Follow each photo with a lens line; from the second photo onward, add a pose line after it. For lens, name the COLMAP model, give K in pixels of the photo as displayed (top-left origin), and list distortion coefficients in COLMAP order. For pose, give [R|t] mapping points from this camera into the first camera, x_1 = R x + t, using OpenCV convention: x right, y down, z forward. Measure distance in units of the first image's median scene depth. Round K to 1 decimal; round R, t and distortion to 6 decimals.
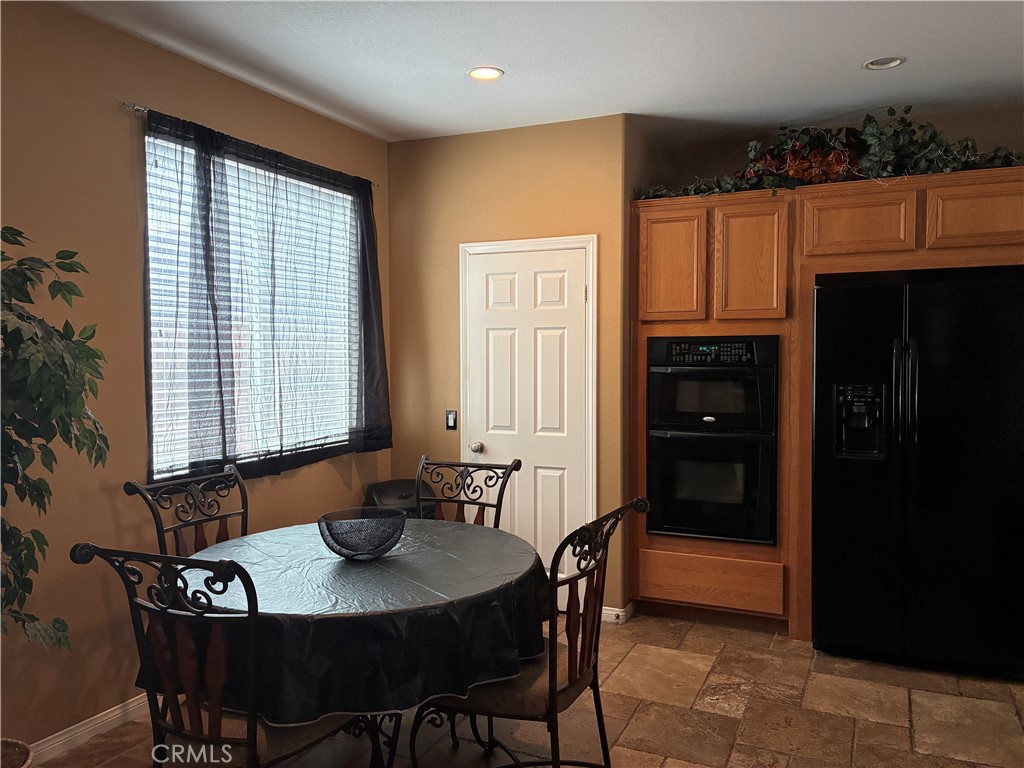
lens RADIAL K [[783.4, 0, 514.1], [0, 783.4, 385.1], [0, 0, 1]] dist [-0.008017, -0.008734]
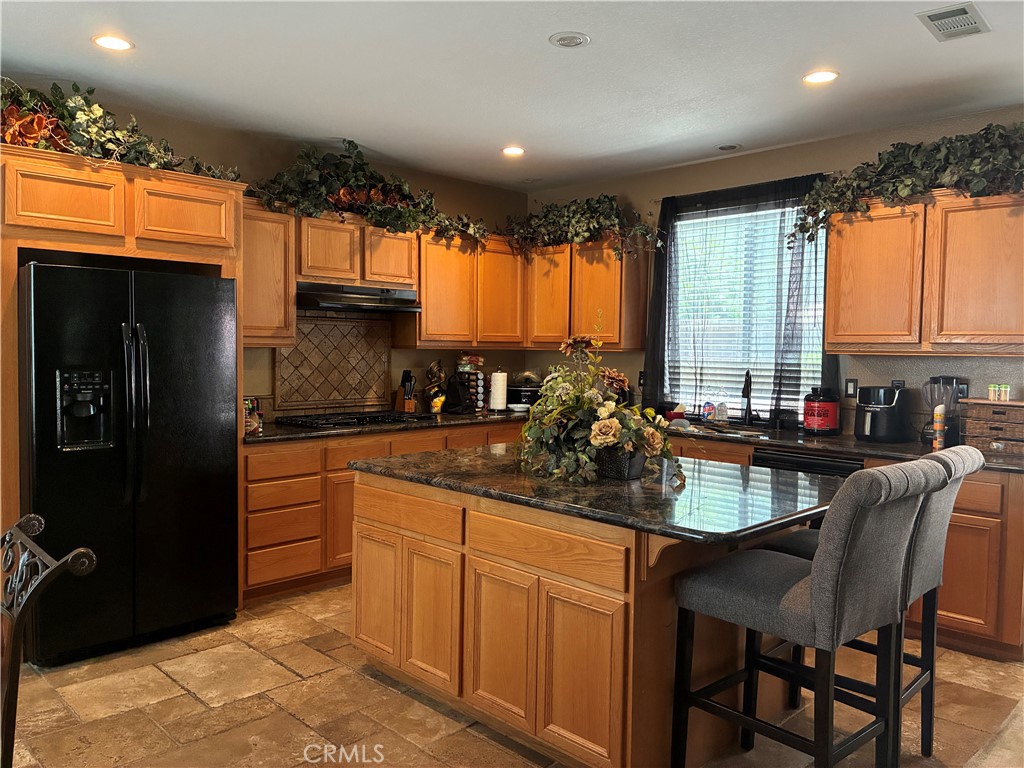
lens RADIAL K [[783.4, 0, 512.9], [0, 783.4, 382.6], [0, 0, 1]] dist [-0.008017, -0.008734]
pose [[0.346240, -0.037796, 0.937384, -0.292527], [0.031368, 0.999096, 0.028698, 0.002373], [-0.937621, 0.019467, 0.347113, 0.195436]]
